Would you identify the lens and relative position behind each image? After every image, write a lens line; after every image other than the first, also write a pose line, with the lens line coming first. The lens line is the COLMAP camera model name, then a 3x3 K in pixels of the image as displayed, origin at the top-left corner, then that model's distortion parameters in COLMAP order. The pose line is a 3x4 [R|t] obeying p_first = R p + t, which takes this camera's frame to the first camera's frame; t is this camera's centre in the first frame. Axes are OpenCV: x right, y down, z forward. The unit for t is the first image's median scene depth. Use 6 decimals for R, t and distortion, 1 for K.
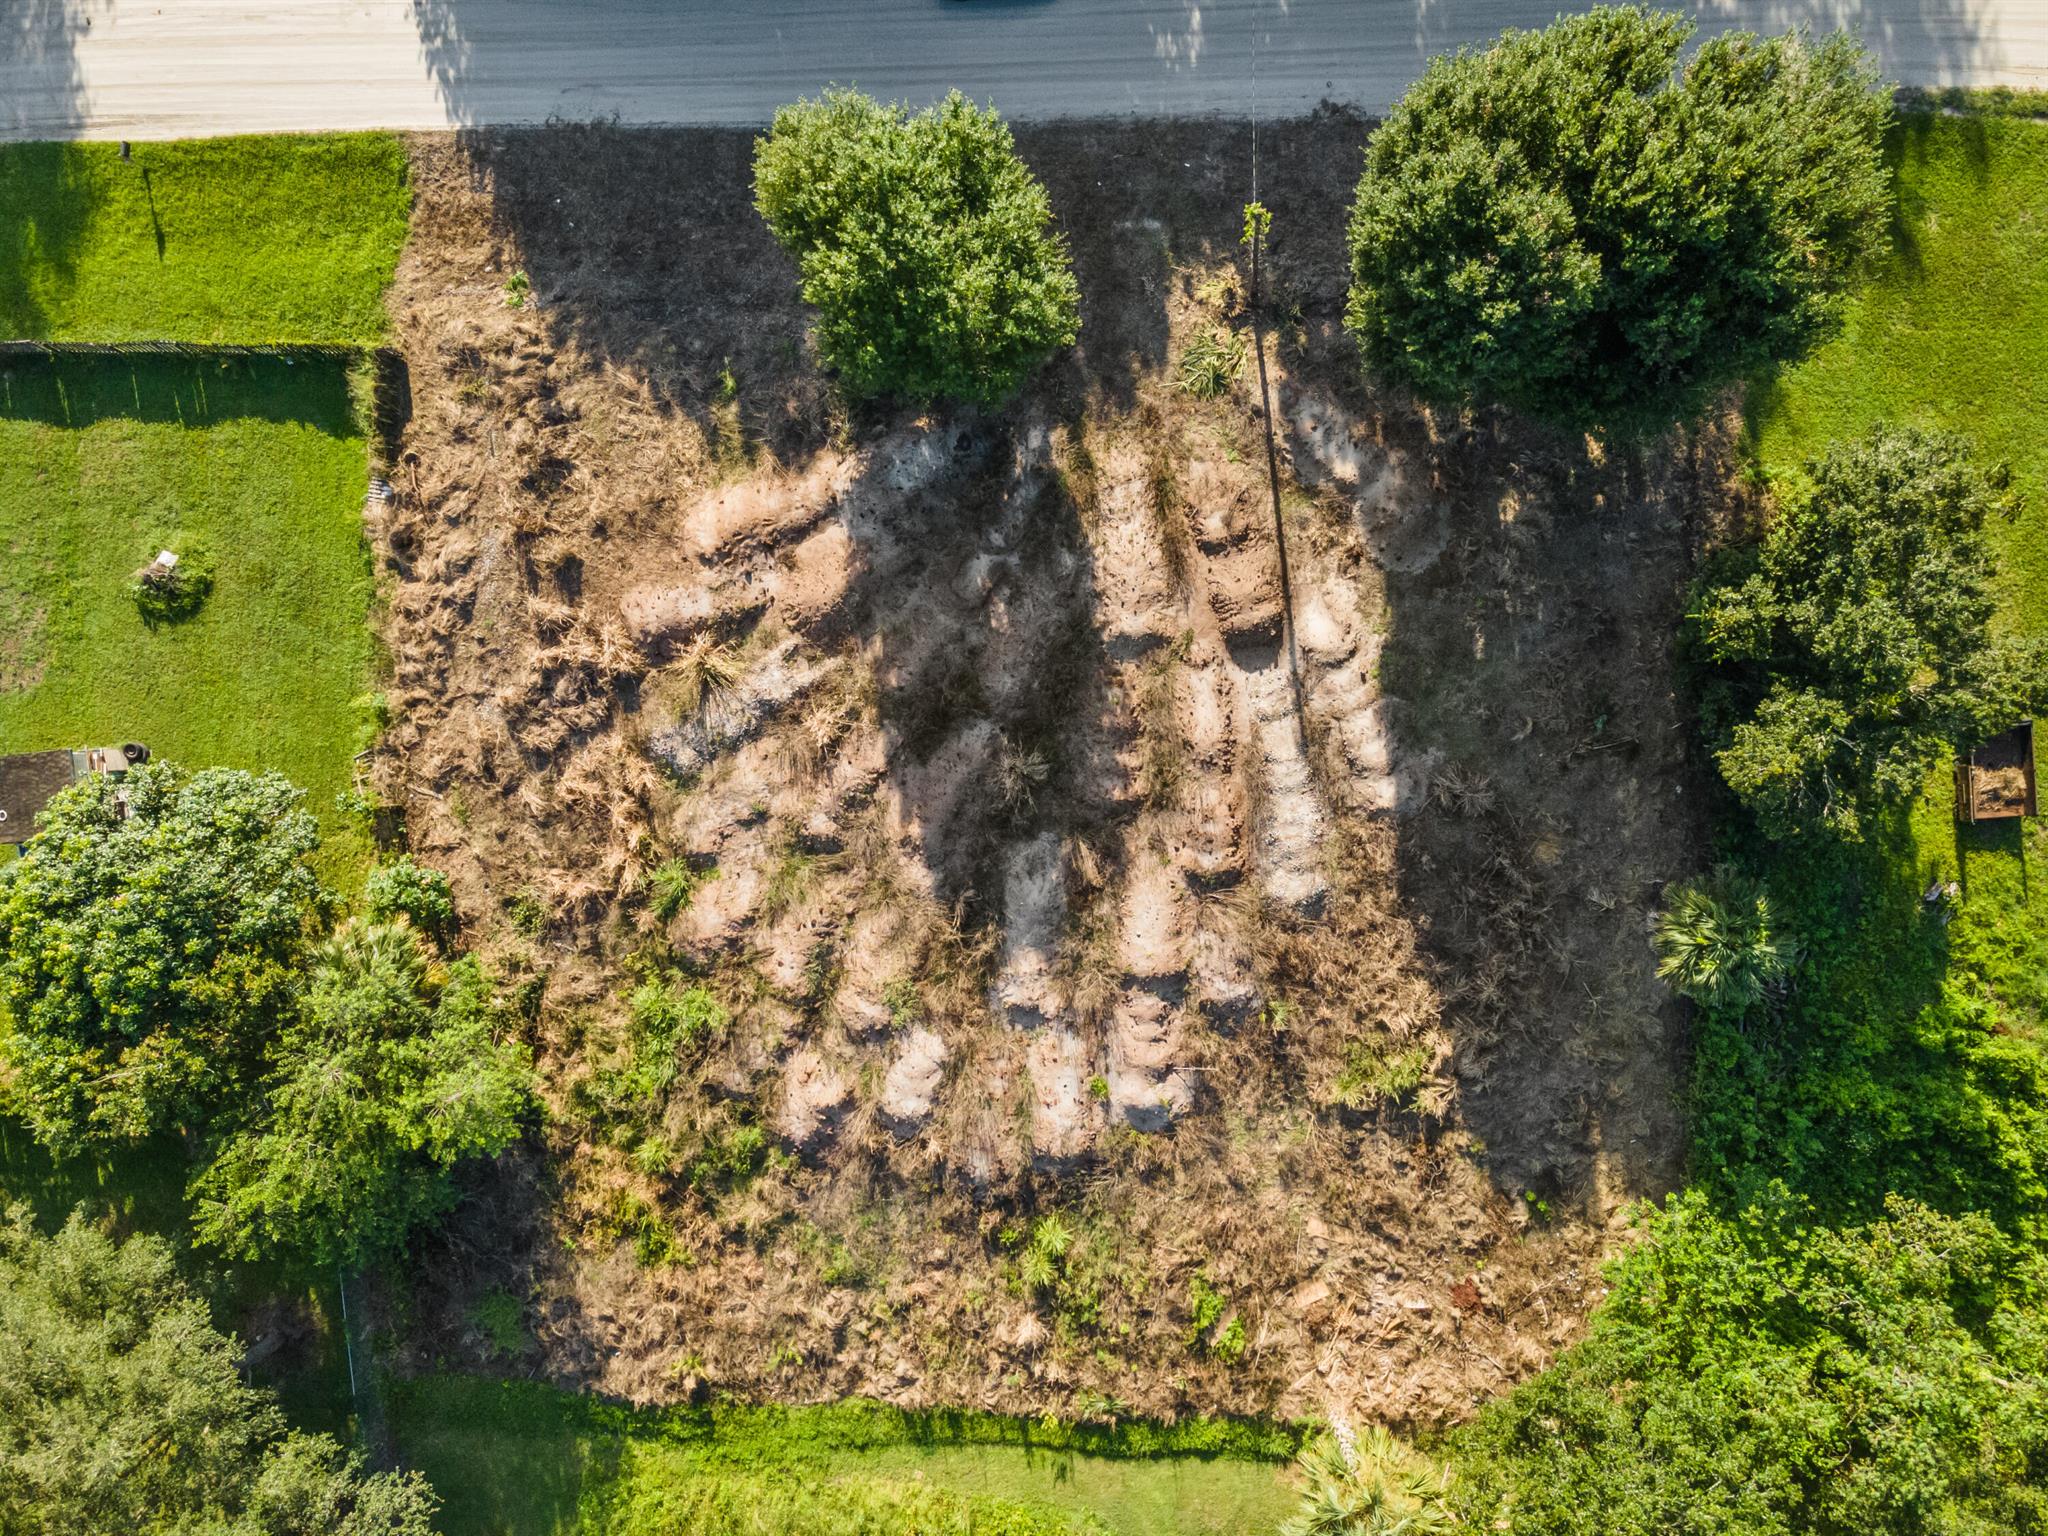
lens RADIAL K [[1499.1, 0, 1032.5], [0, 1499.1, 772.4], [0, 0, 1]] dist [0.048560, -0.000960]
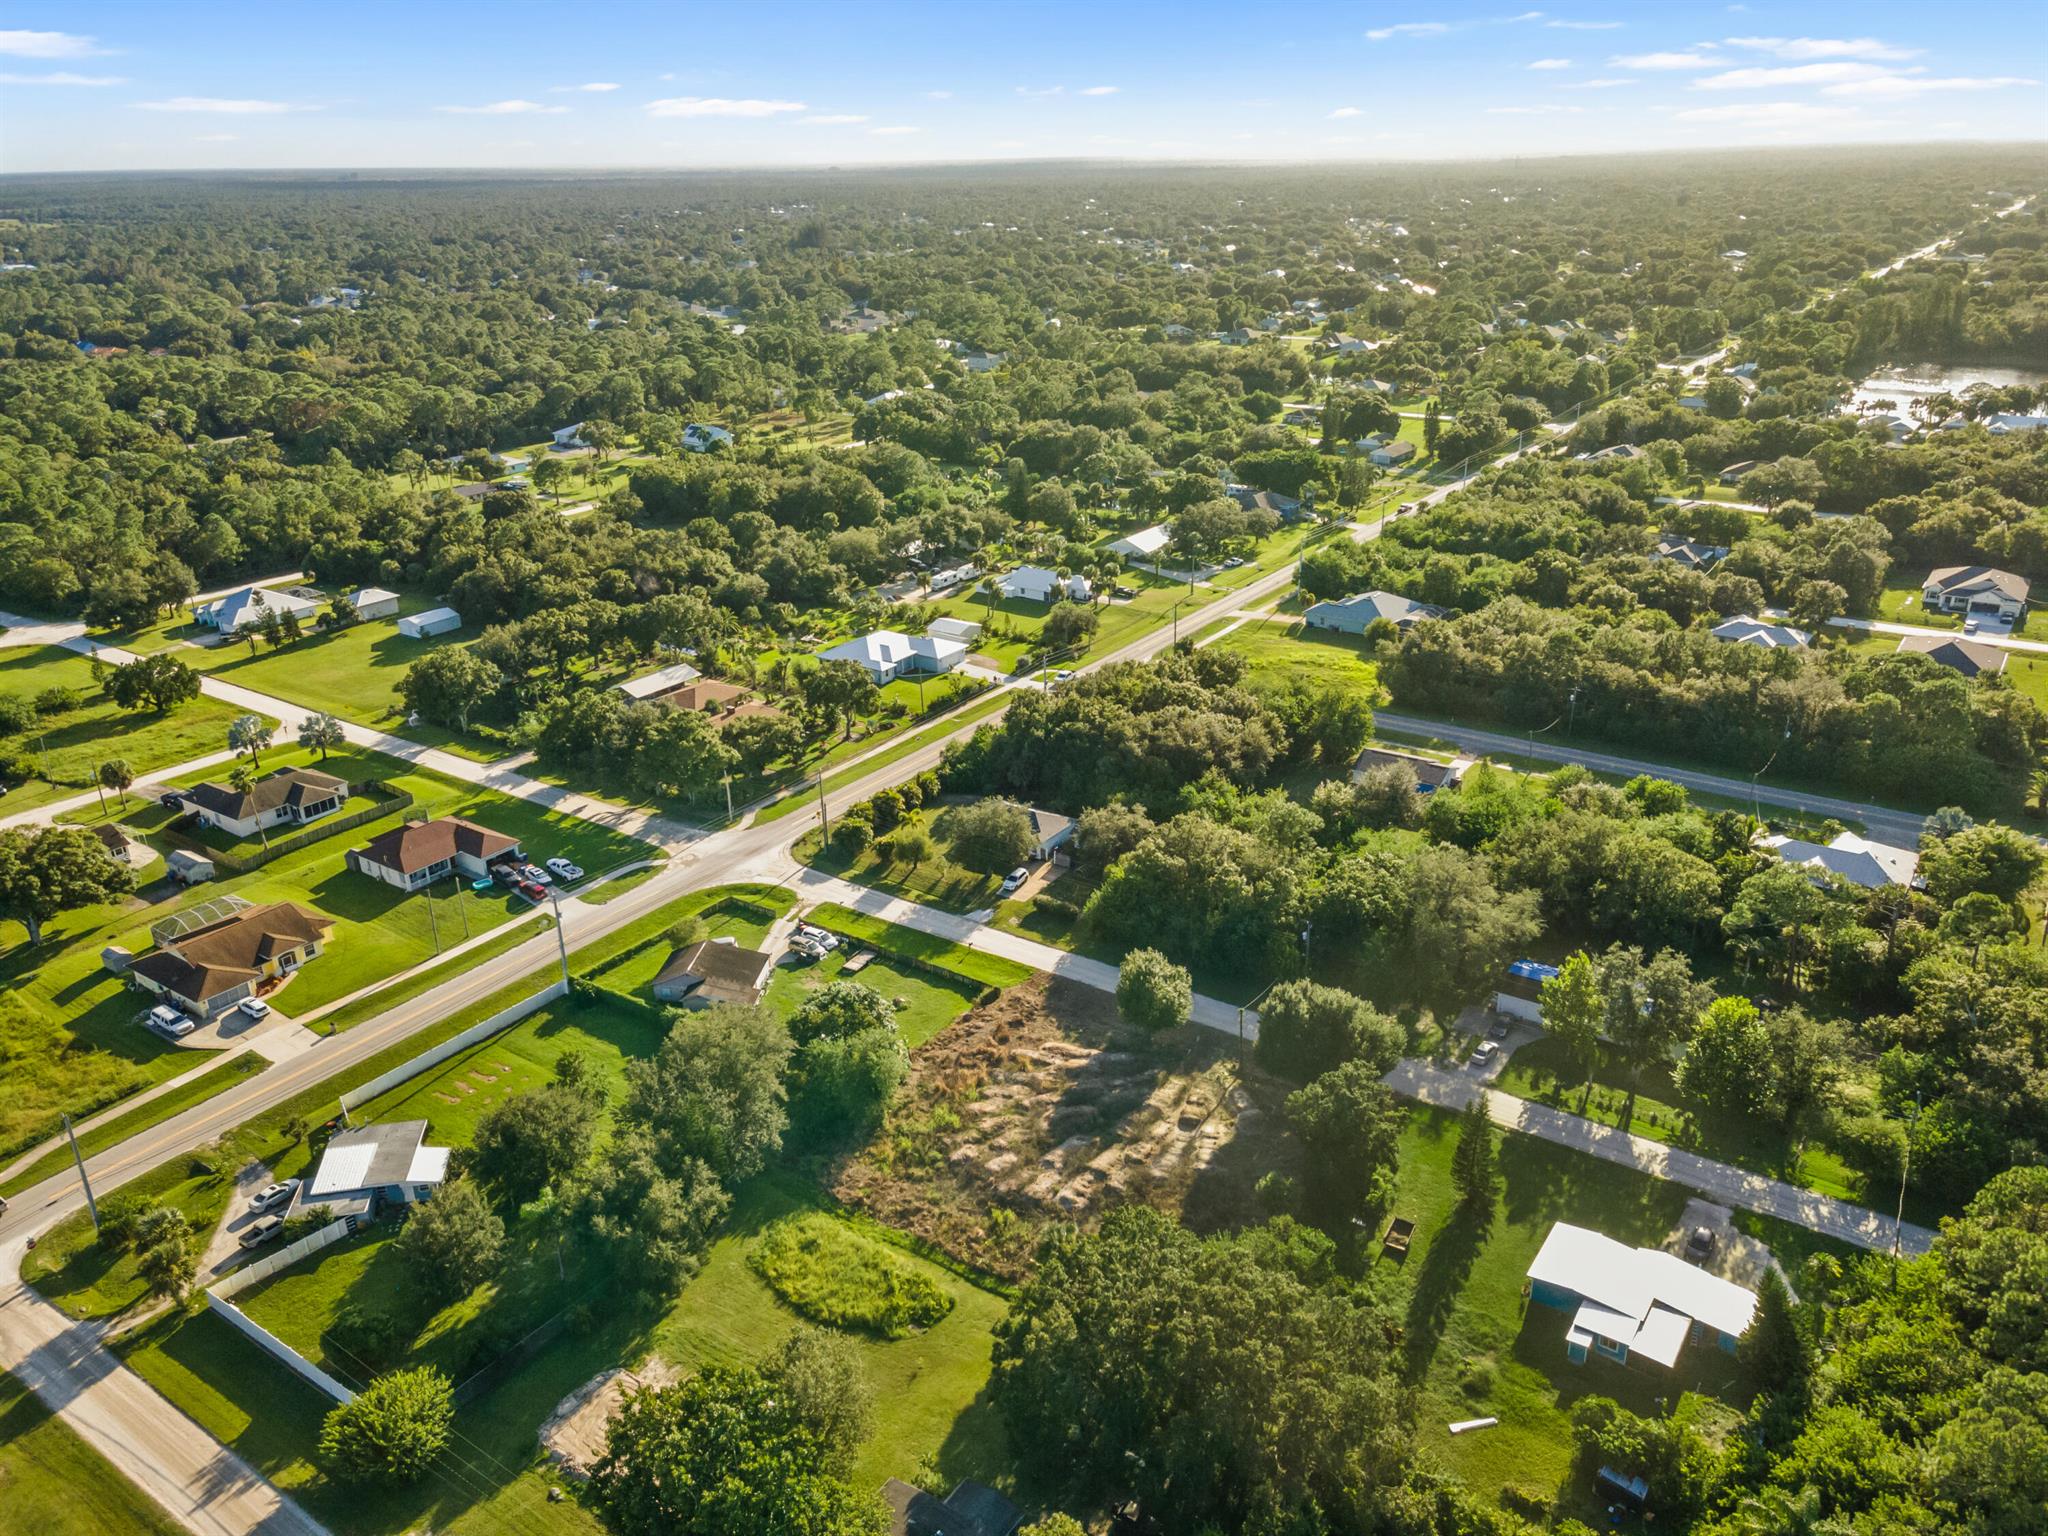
lens RADIAL K [[1499.1, 0, 1032.5], [0, 1499.1, 772.4], [0, 0, 1]] dist [0.048560, -0.000960]
pose [[0.824746, 0.276590, -0.493246, 1.118524], [-0.560682, 0.286289, -0.776965, 2.090655], [-0.073690, 0.917353, 0.391195, -0.715429]]
